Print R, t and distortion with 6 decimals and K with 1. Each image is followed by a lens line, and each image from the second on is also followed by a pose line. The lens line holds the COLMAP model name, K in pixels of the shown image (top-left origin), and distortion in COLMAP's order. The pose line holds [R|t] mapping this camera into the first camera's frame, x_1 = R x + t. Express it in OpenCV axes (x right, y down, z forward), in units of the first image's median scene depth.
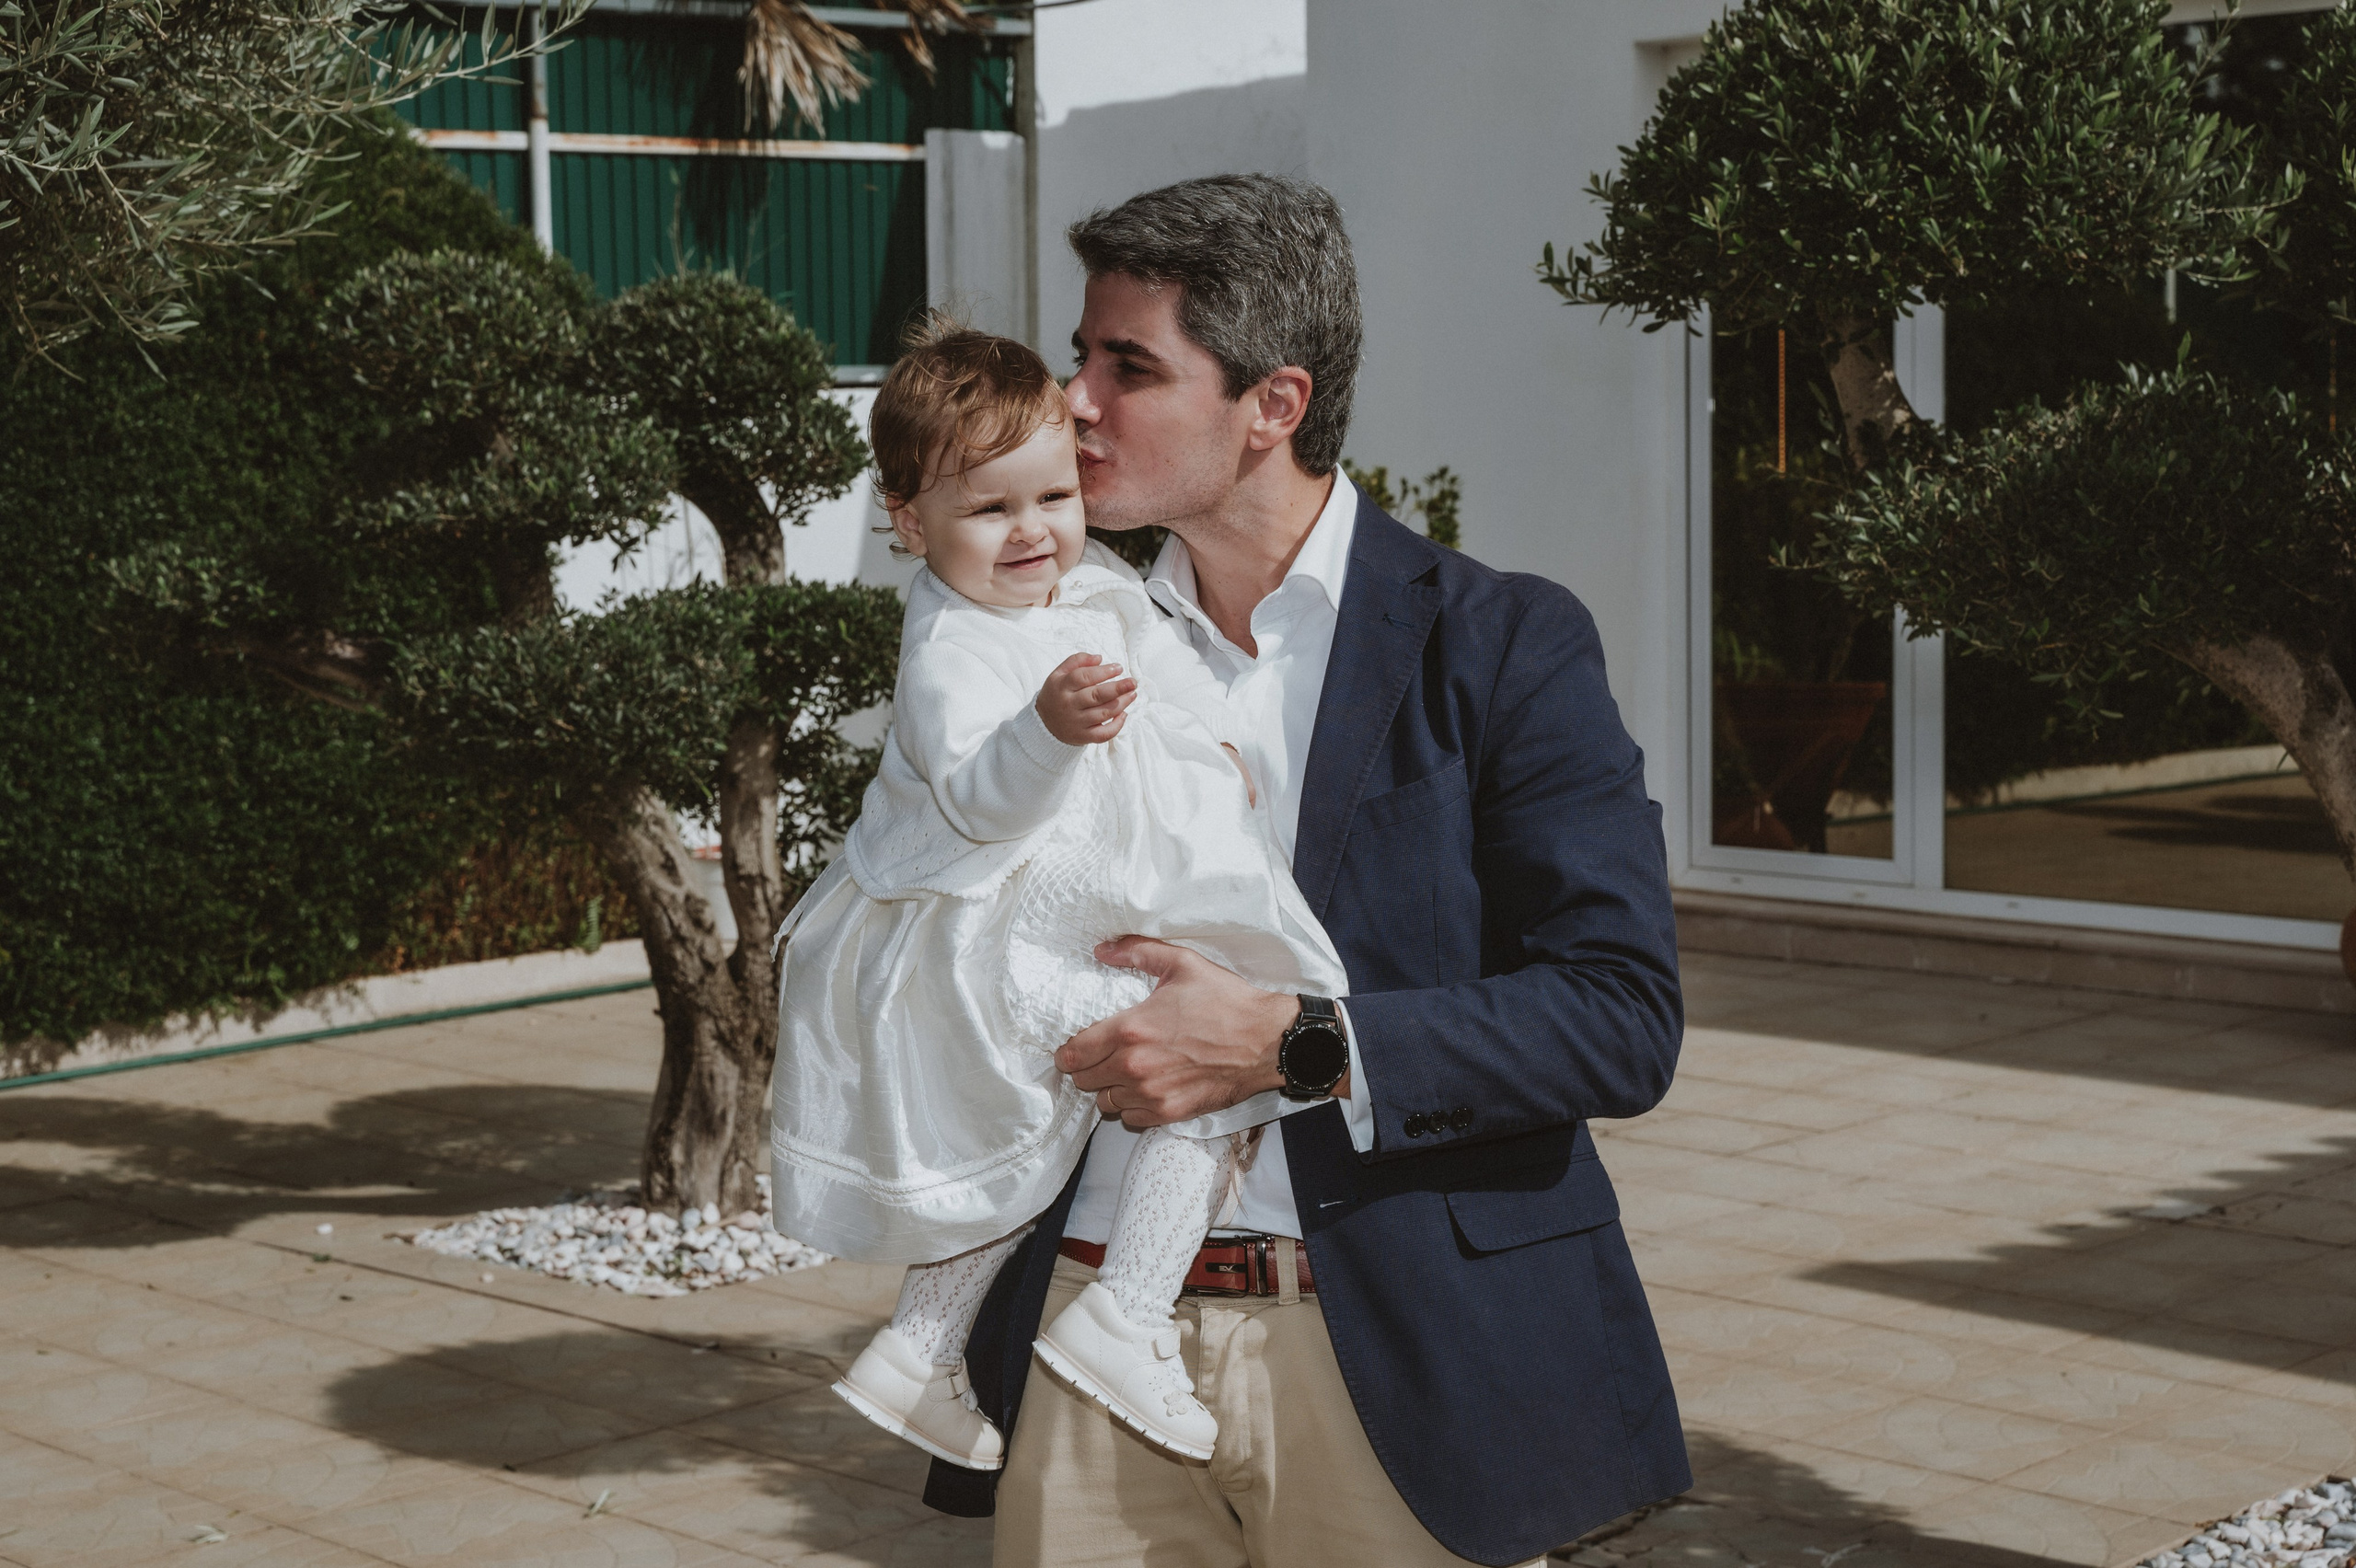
lens RADIAL K [[3932.1, 0, 1172.6], [0, 3932.1, 786.8], [0, 0, 1]] dist [0.026593, 0.064928]
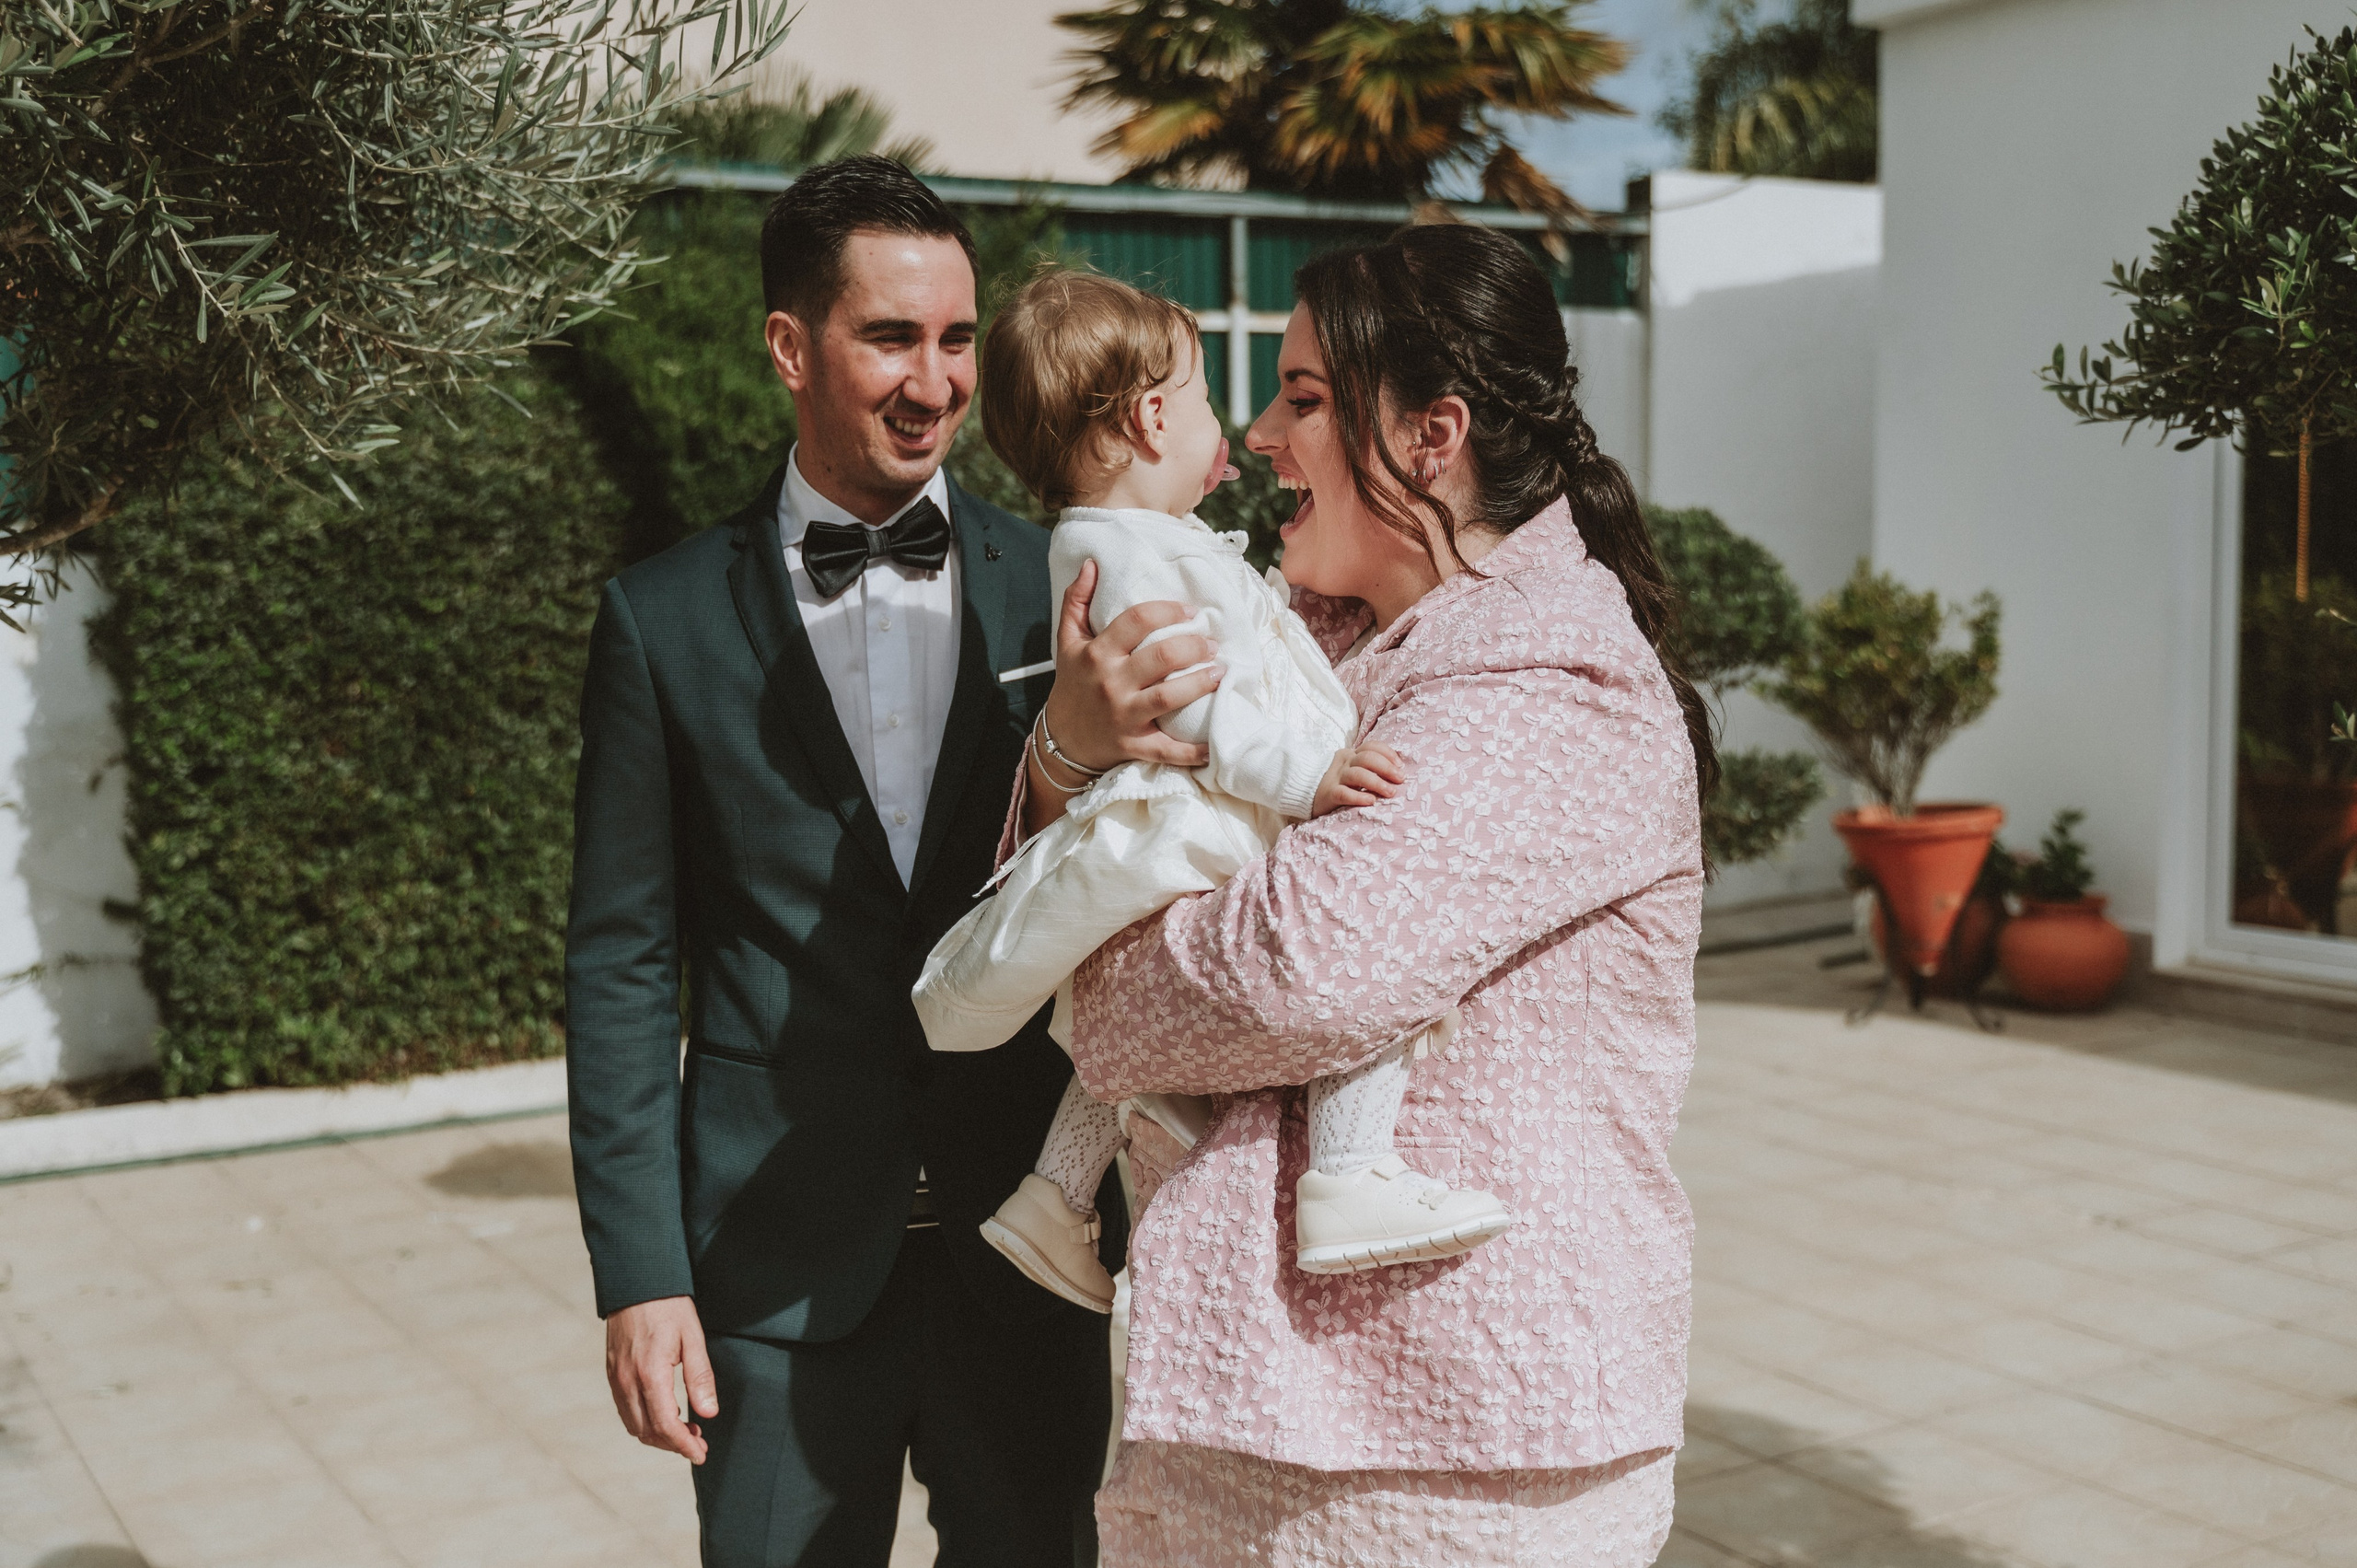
lens RADIAL K [[2638.0, 0, 1178.5], [0, 2638.0, 784.0], [0, 0, 1]] dist [0.011161, -0.020038]
pose [[0.971042, 0.024972, -0.237602, 0.035549], [-0.025407, 0.999676, 0.001232, -0.029317], [0.237556, 0.004841, 0.971362, 0.293908]]
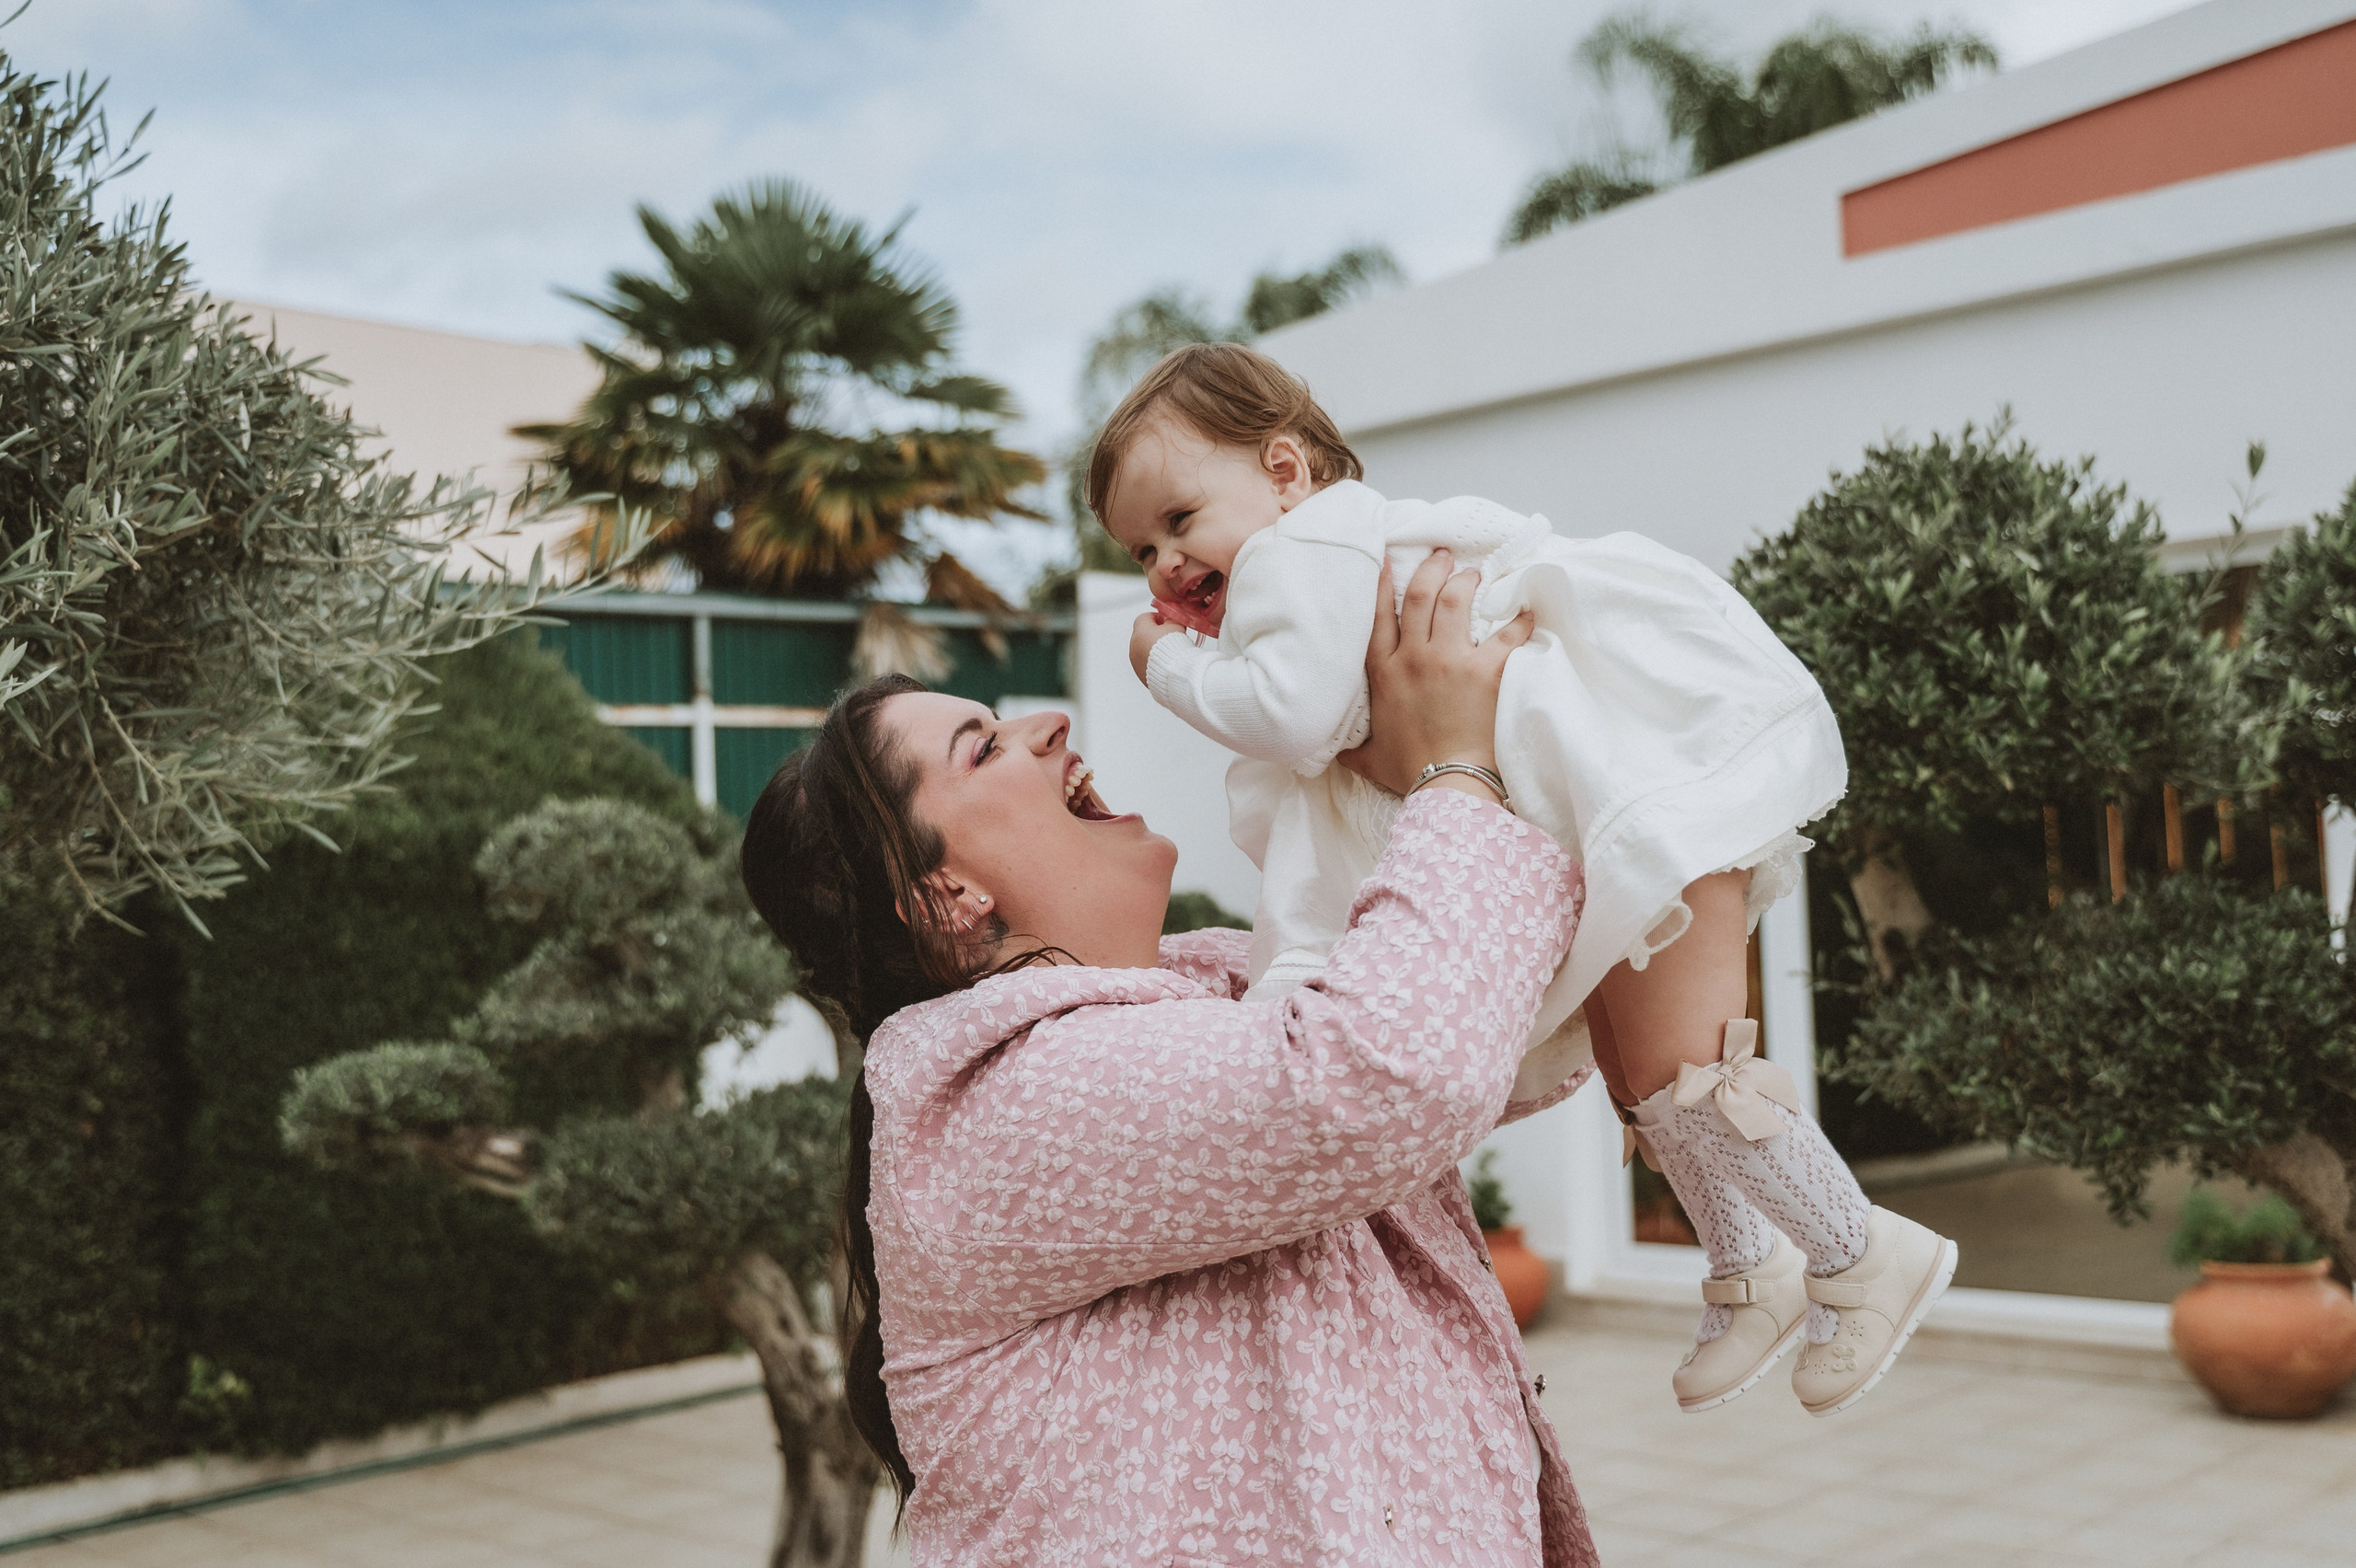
lens RADIAL K [[2660.9, 0, 1199.9], [0, 2660.9, 761.9], [0, 0, 1]] dist [0.014486, -0.032690]
pose [[0.999684, -0.022371, 0.011484, -0.011680], [0.023806, 0.989060, -0.145580, -0.027370], [-0.008102, 0.145808, 0.989280, 0.210067]]
